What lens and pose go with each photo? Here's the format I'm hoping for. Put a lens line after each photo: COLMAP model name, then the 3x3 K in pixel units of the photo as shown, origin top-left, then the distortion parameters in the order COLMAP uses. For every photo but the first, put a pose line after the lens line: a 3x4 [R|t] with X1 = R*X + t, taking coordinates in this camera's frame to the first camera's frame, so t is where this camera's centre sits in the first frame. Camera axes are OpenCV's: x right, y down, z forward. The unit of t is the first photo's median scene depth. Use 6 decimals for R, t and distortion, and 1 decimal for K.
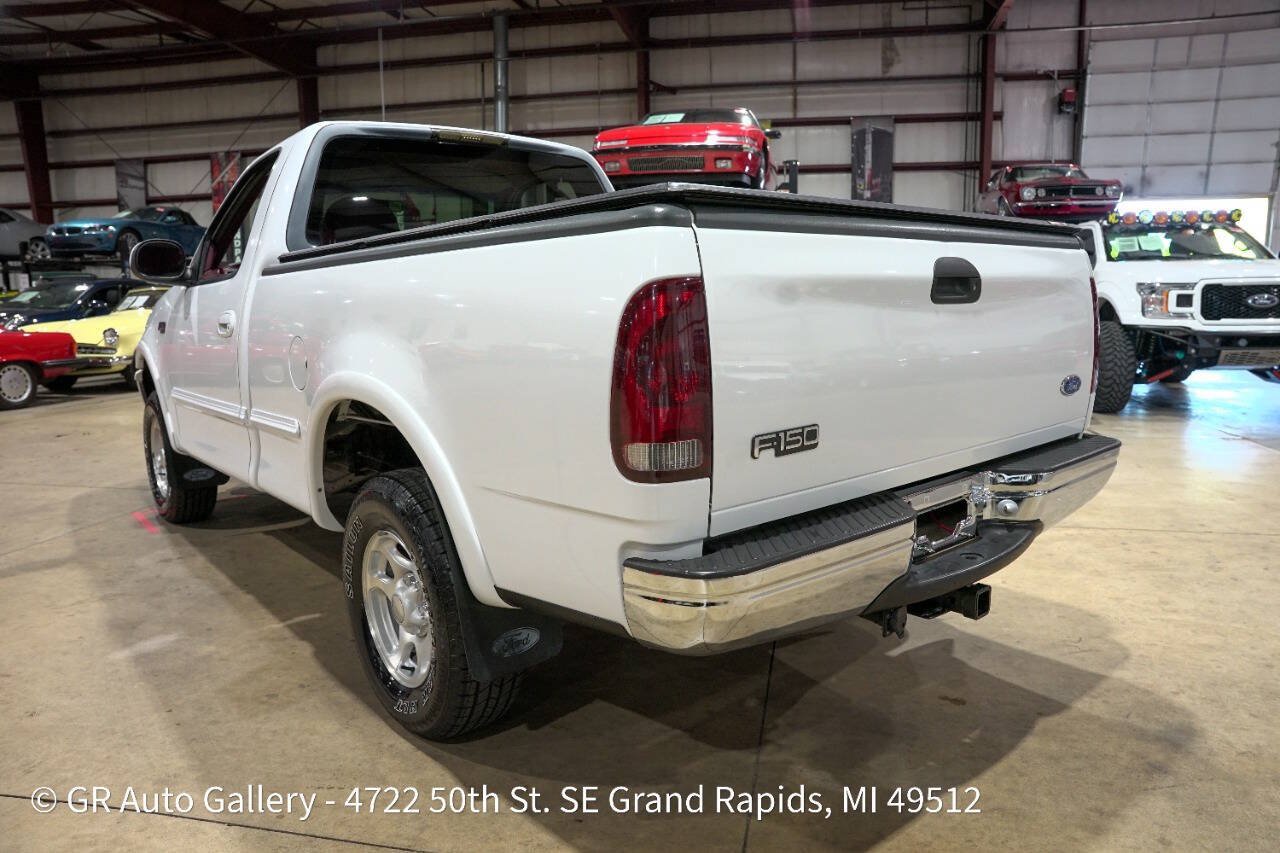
lens RADIAL K [[877.1, 0, 645.1], [0, 877.1, 430.0], [0, 0, 1]] dist [-0.139075, 0.109172]
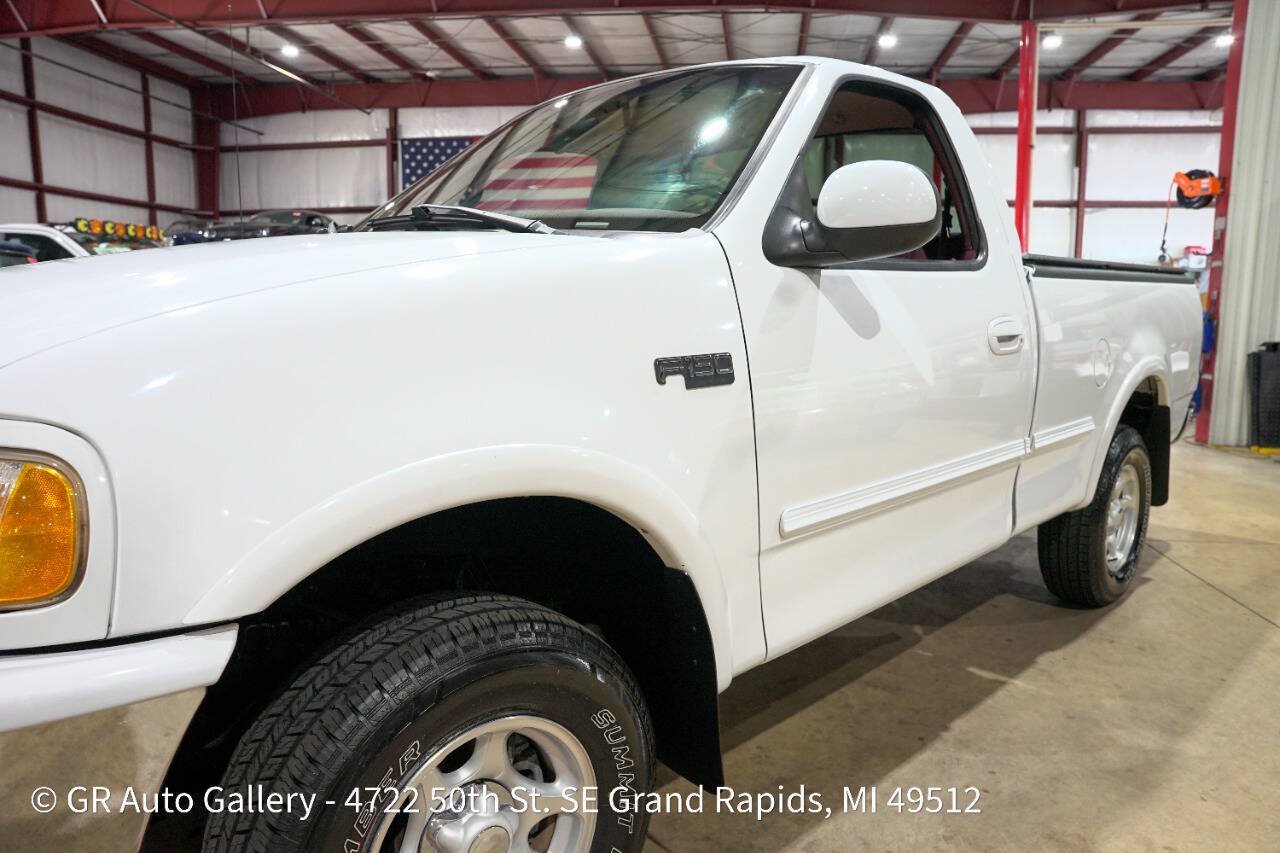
lens RADIAL K [[877.1, 0, 645.0], [0, 877.1, 425.7], [0, 0, 1]] dist [-0.139075, 0.109172]
pose [[-0.067930, -0.127156, 0.989554, -0.902910], [0.152593, 0.978851, 0.136255, -0.146717], [-0.985952, 0.160255, -0.047090, 1.013598]]
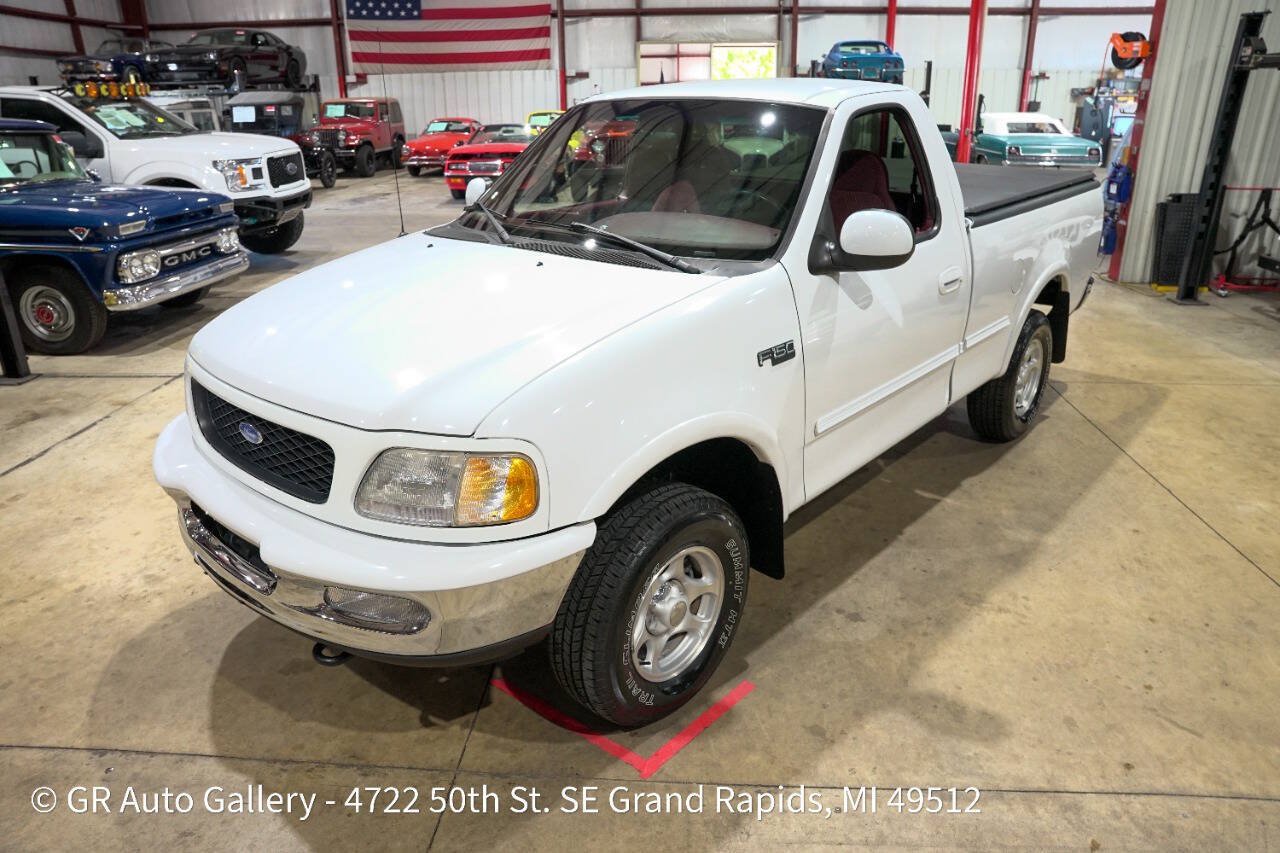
lens RADIAL K [[877.1, 0, 646.6], [0, 877.1, 426.3], [0, 0, 1]] dist [-0.139075, 0.109172]
pose [[-0.136277, -0.347153, 0.927854, -1.134824], [0.164422, 0.915676, 0.366746, -0.312559], [-0.976931, 0.202538, -0.067706, 1.115851]]
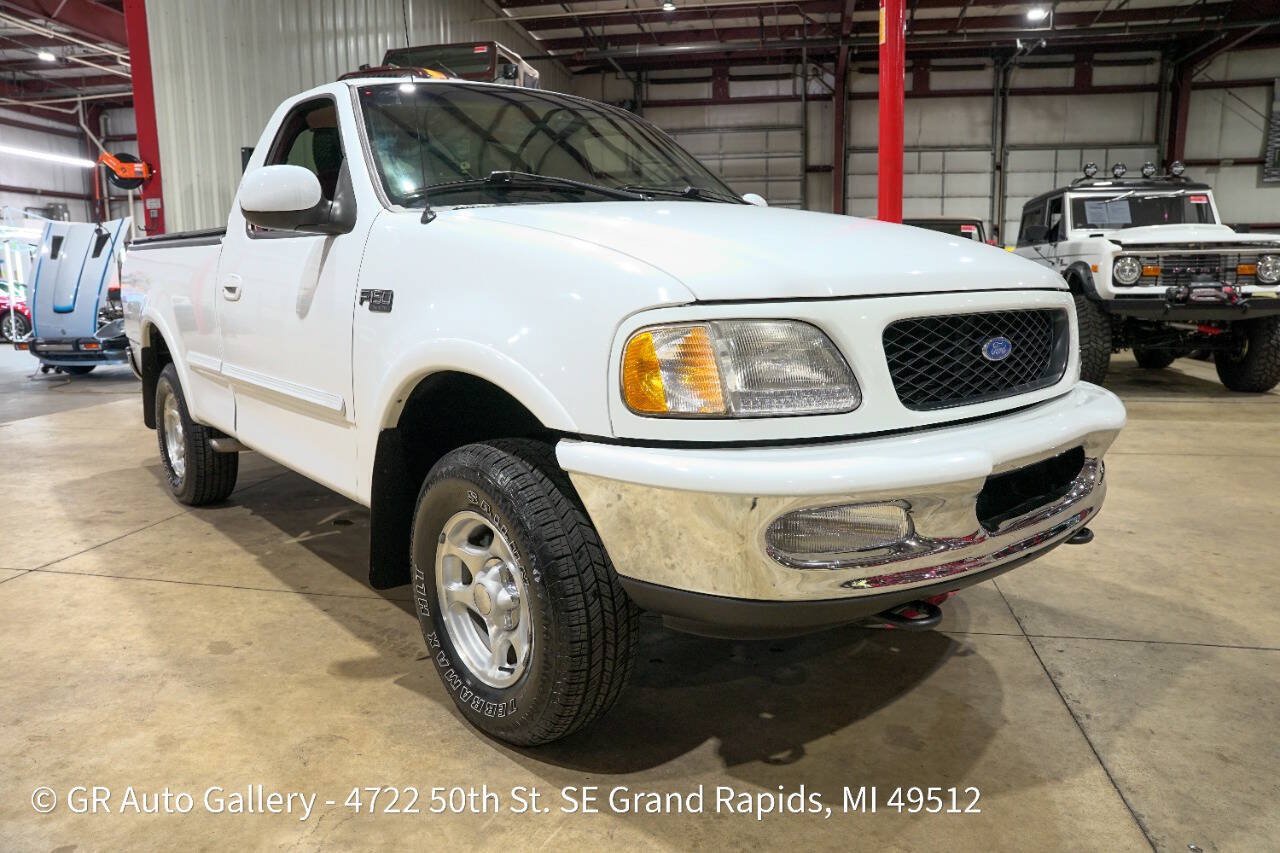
lens RADIAL K [[877.1, 0, 641.0], [0, 877.1, 425.1], [0, 0, 1]] dist [-0.139075, 0.109172]
pose [[-0.999750, 0.021778, -0.005072, -0.382563], [0.019018, 0.947435, 0.319384, -0.257845], [0.011761, 0.319207, -0.947612, 1.783812]]
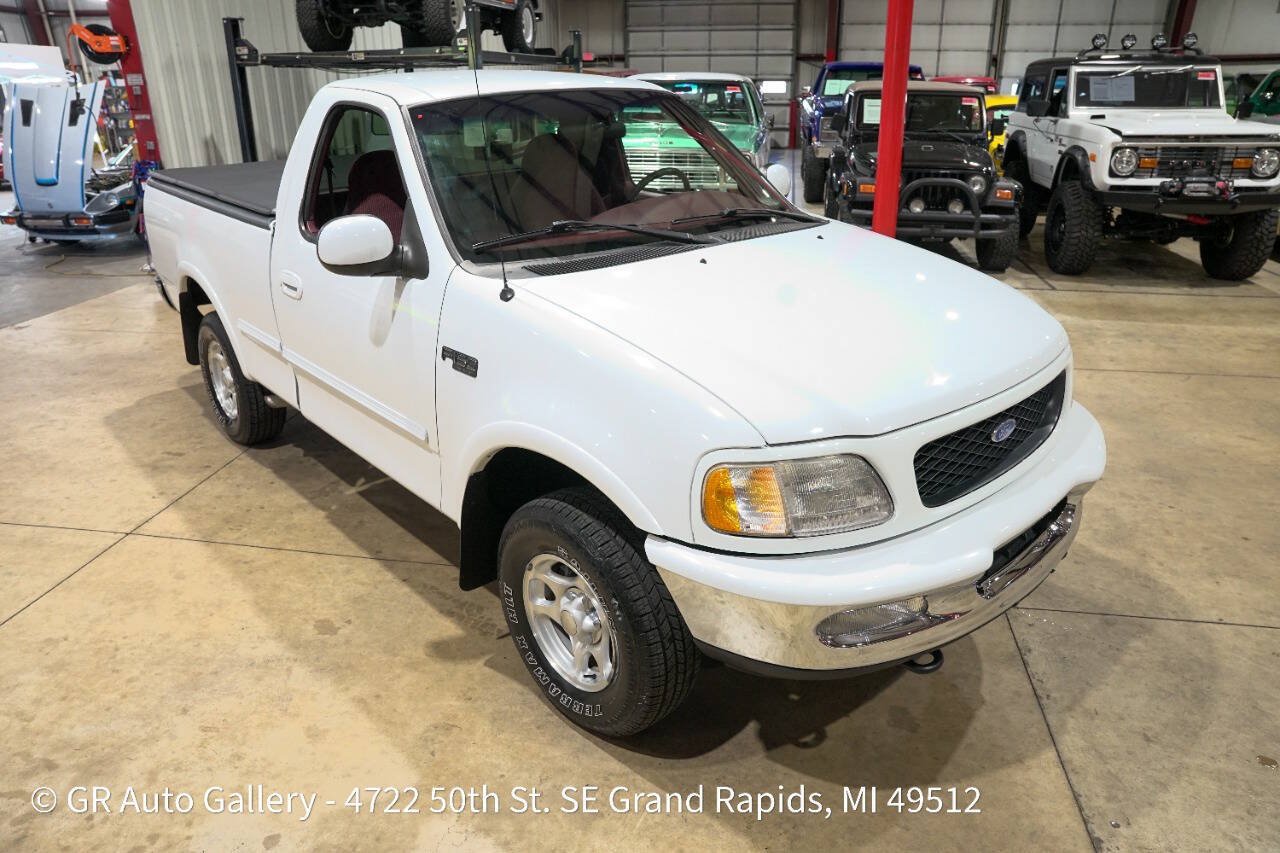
lens RADIAL K [[877.1, 0, 640.3], [0, 877.1, 425.1], [0, 0, 1]] dist [-0.139075, 0.109172]
pose [[-0.999275, 0.029780, -0.023733, -0.332746], [0.013265, 0.856414, 0.516119, -0.434670], [0.035695, 0.515430, -0.856188, 1.794263]]
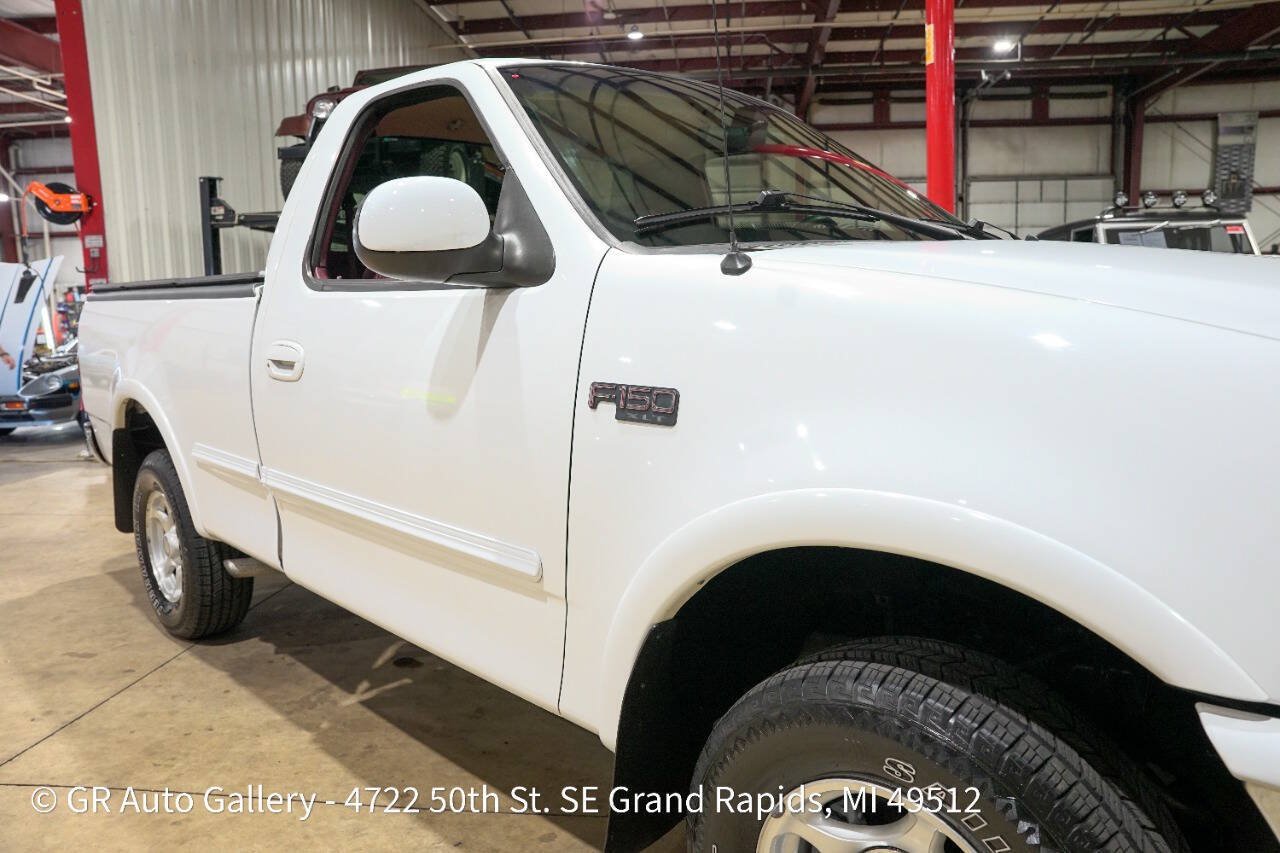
lens RADIAL K [[877.1, 0, 642.0], [0, 877.1, 424.8], [0, 0, 1]] dist [-0.139075, 0.109172]
pose [[-0.995326, 0.045228, -0.085330, -0.199549], [0.019164, 0.958487, 0.284492, -0.246396], [0.094655, 0.281526, -0.954873, 1.557922]]
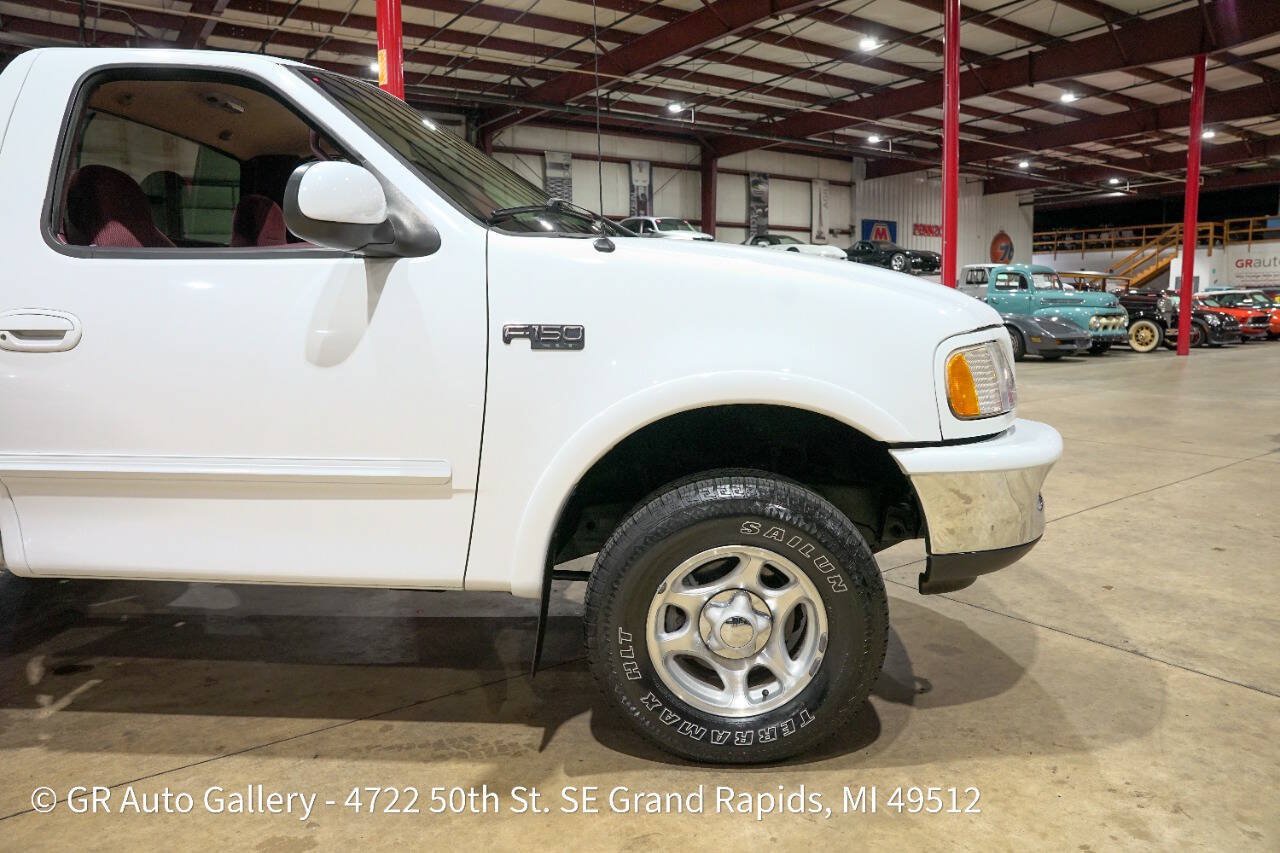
lens RADIAL K [[877.1, 0, 641.9], [0, 877.1, 426.3], [0, 0, 1]] dist [-0.139075, 0.109172]
pose [[-0.685952, 0.119736, -0.717728, 0.078581], [-0.092021, 0.964174, 0.248797, -0.238016], [0.721805, 0.236709, -0.650359, 1.601476]]
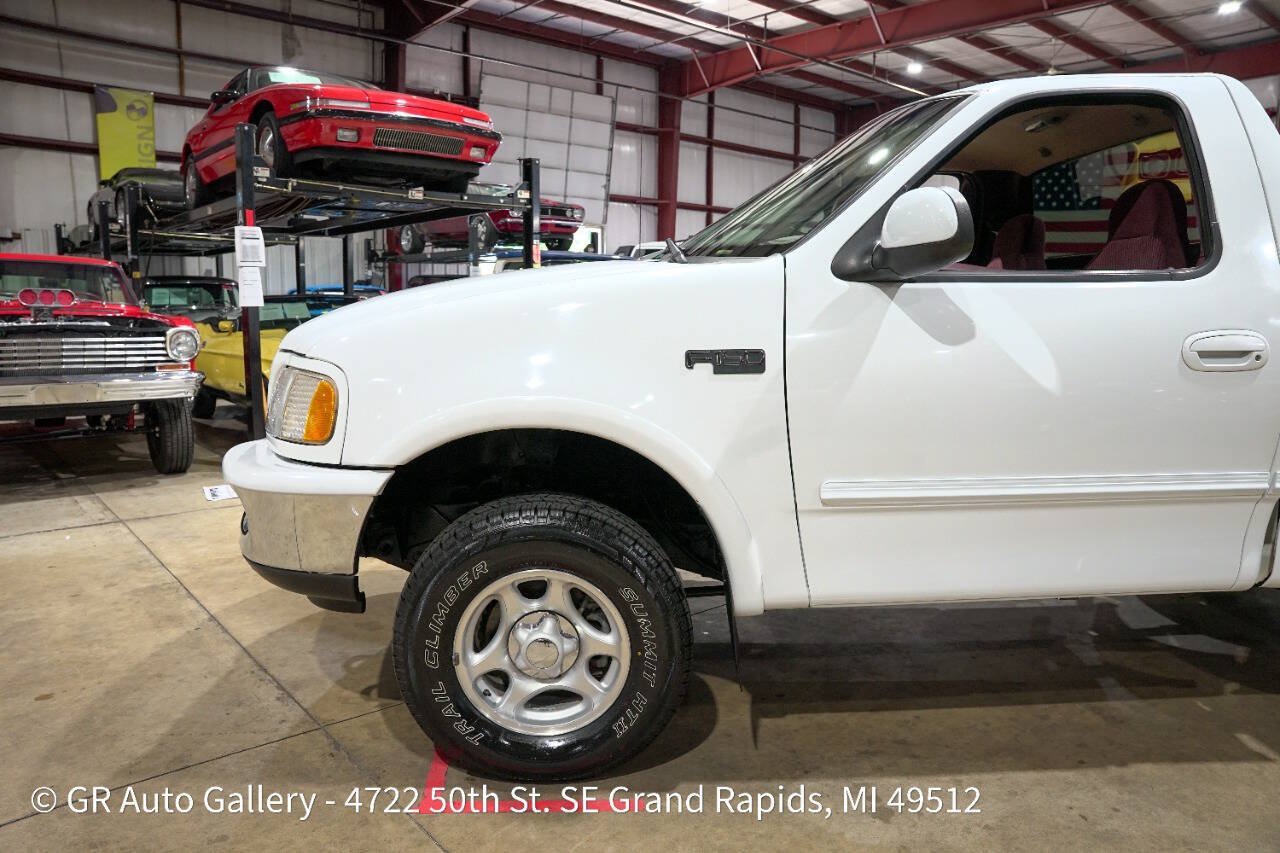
lens RADIAL K [[877.1, 0, 645.1], [0, 877.1, 424.7], [0, 0, 1]] dist [-0.139075, 0.109172]
pose [[0.609564, -0.093342, 0.787222, -0.957625], [0.109583, 0.993432, 0.032939, -0.103667], [-0.785126, 0.066188, 0.615789, 0.719346]]
